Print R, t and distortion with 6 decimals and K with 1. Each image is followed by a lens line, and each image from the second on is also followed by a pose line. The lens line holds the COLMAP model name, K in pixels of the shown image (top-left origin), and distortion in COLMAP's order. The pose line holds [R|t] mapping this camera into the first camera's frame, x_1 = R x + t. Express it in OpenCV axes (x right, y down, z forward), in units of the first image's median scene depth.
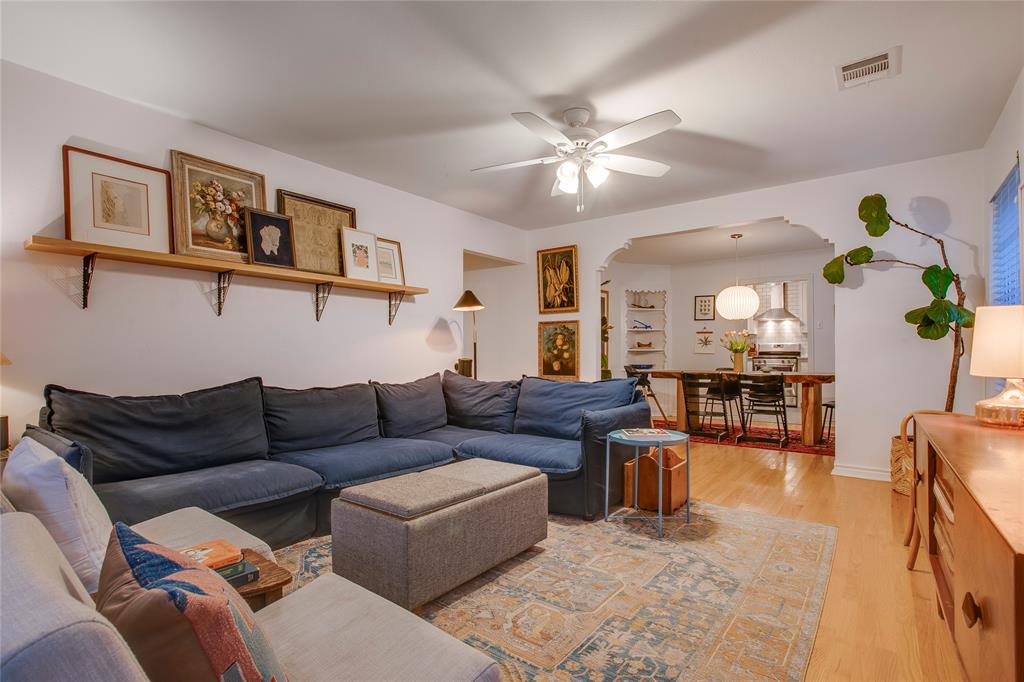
lens RADIAL K [[496.0, 0, 517.0], [0, 496.0, 340.7], [0, 0, 1]] dist [-0.065701, 0.033863]
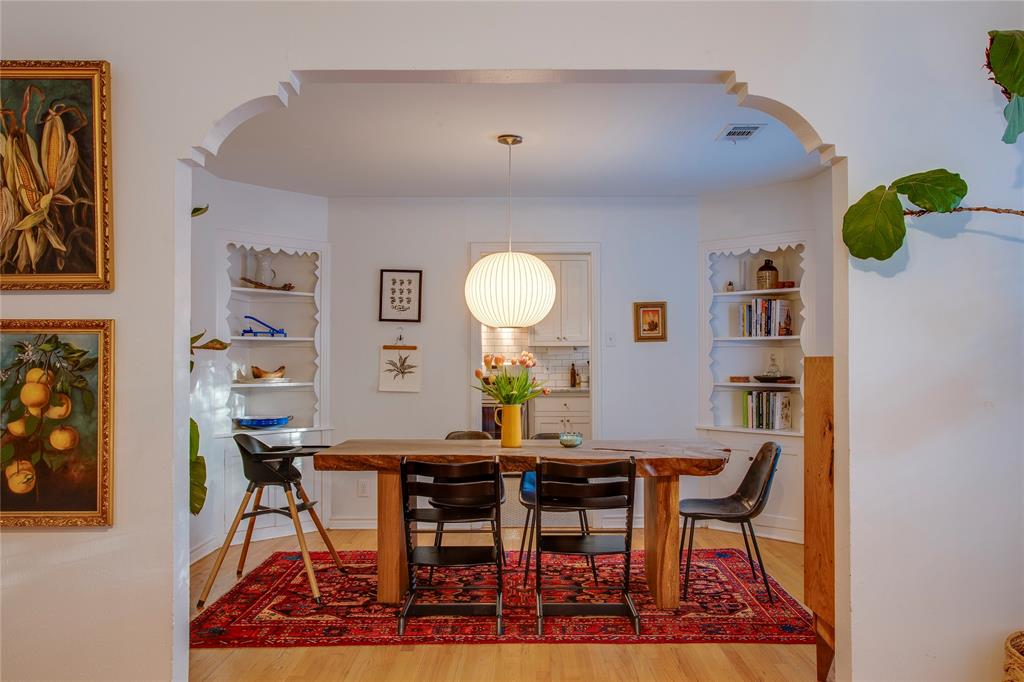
lens RADIAL K [[745.2, 0, 513.4], [0, 745.2, 344.8], [0, 0, 1]] dist [-0.008171, -0.000872]
pose [[0.797994, 0.012438, 0.602537, 0.047663], [-0.016838, 0.999857, 0.001660, -0.030596], [-0.602430, -0.011471, 0.798089, 0.489499]]
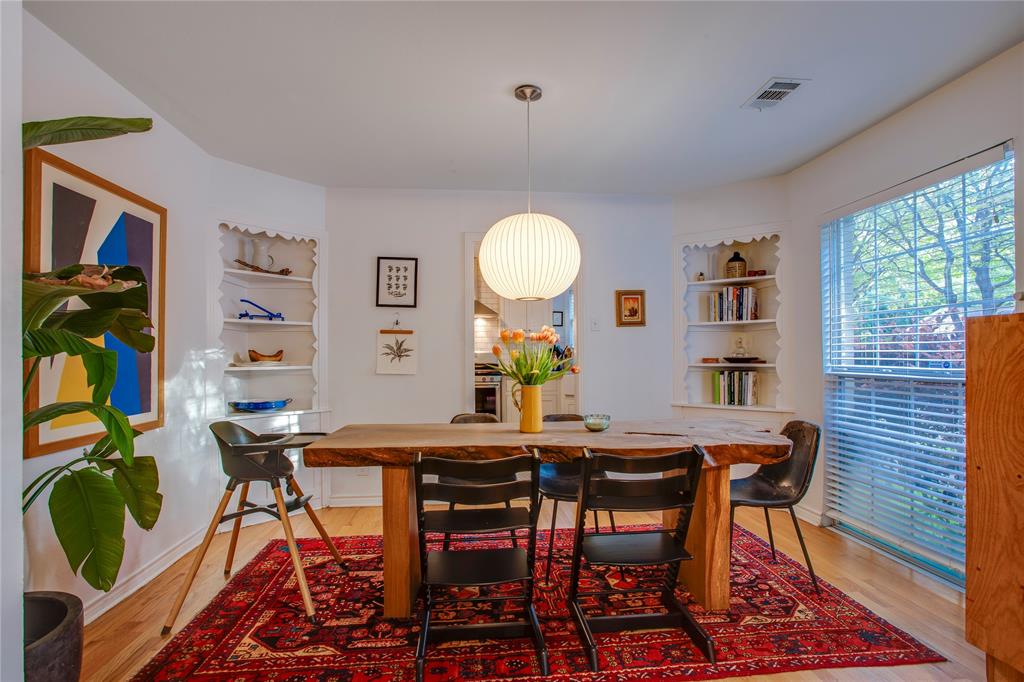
lens RADIAL K [[500.4, 0, 510.6], [0, 500.4, 354.2], [0, 0, 1]] dist [-0.065371, 0.035441]
pose [[0.734269, -0.000477, 0.678858, 0.170607], [-0.014489, 0.999761, 0.016374, -0.005792], [-0.678704, -0.021859, 0.734087, 0.754340]]
